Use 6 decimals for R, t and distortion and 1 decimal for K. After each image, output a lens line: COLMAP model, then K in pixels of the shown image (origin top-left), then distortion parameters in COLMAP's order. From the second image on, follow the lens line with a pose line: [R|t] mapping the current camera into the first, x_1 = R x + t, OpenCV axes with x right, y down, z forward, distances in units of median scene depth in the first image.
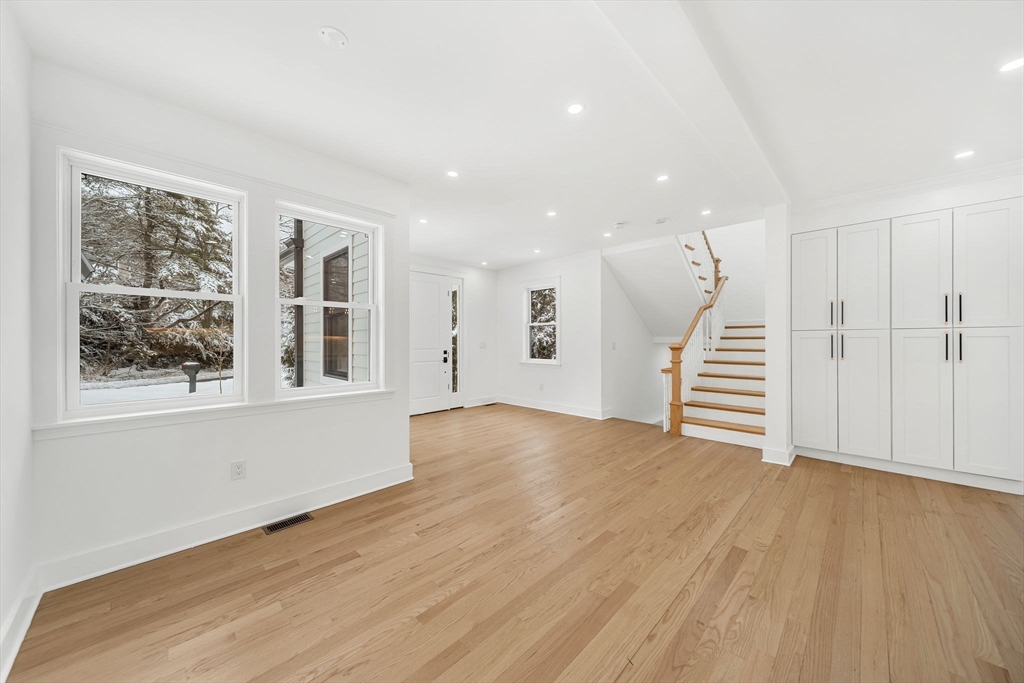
lens RADIAL K [[363.5, 0, 515.0], [0, 363.5, 342.1], [0, 0, 1]] dist [0.000050, -0.000676]
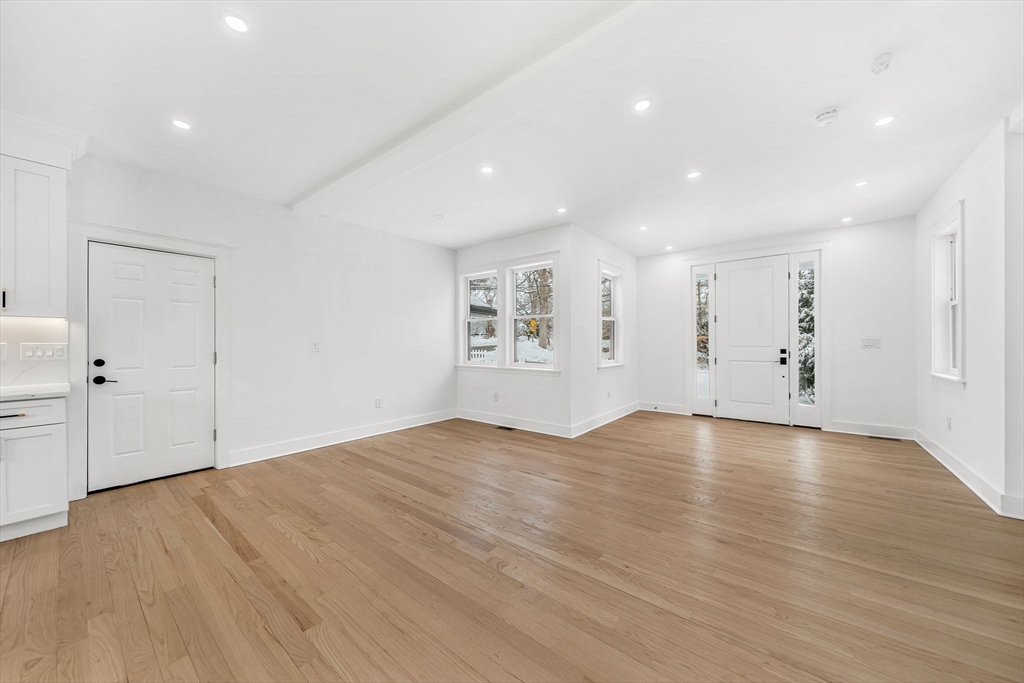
lens RADIAL K [[363.5, 0, 501.6], [0, 363.5, 339.7], [0, 0, 1]] dist [0.000050, -0.000676]
pose [[0.068187, -0.008749, -0.997634, 1.382447], [-0.000837, 0.999961, -0.008827, 0.024935], [0.997672, 0.001437, 0.068177, 0.842538]]
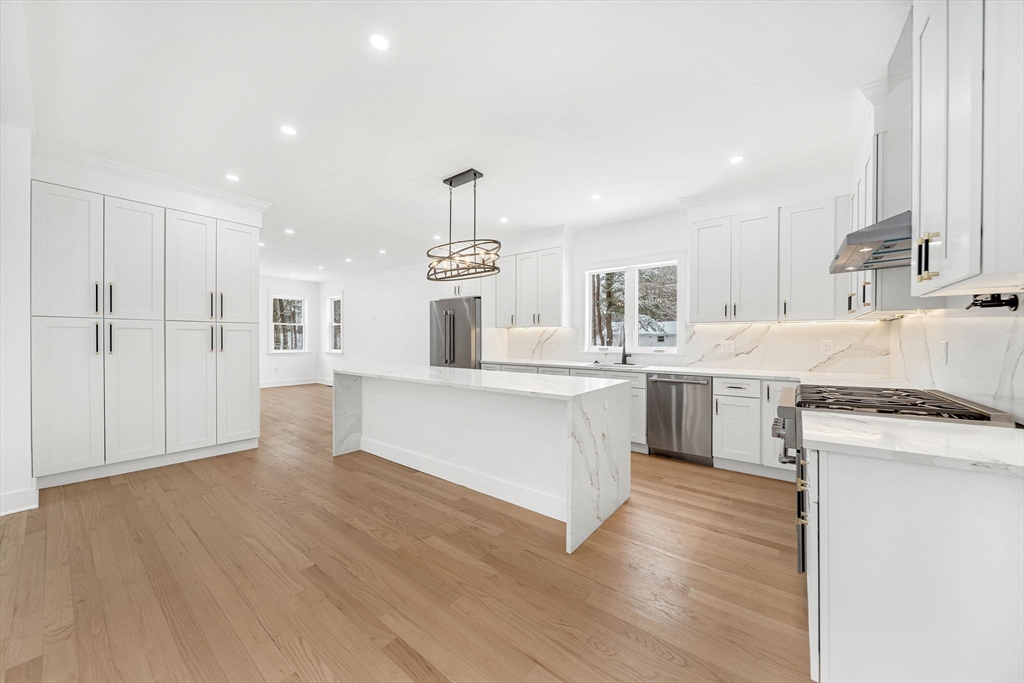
lens RADIAL K [[363.5, 0, 516.6], [0, 363.5, 341.2], [0, 0, 1]] dist [0.000050, -0.000676]
pose [[-0.106965, -0.005745, 0.994246, -0.063179], [-0.000155, 0.999983, 0.005762, 0.019429], [-0.994263, 0.000462, -0.106964, 0.210543]]
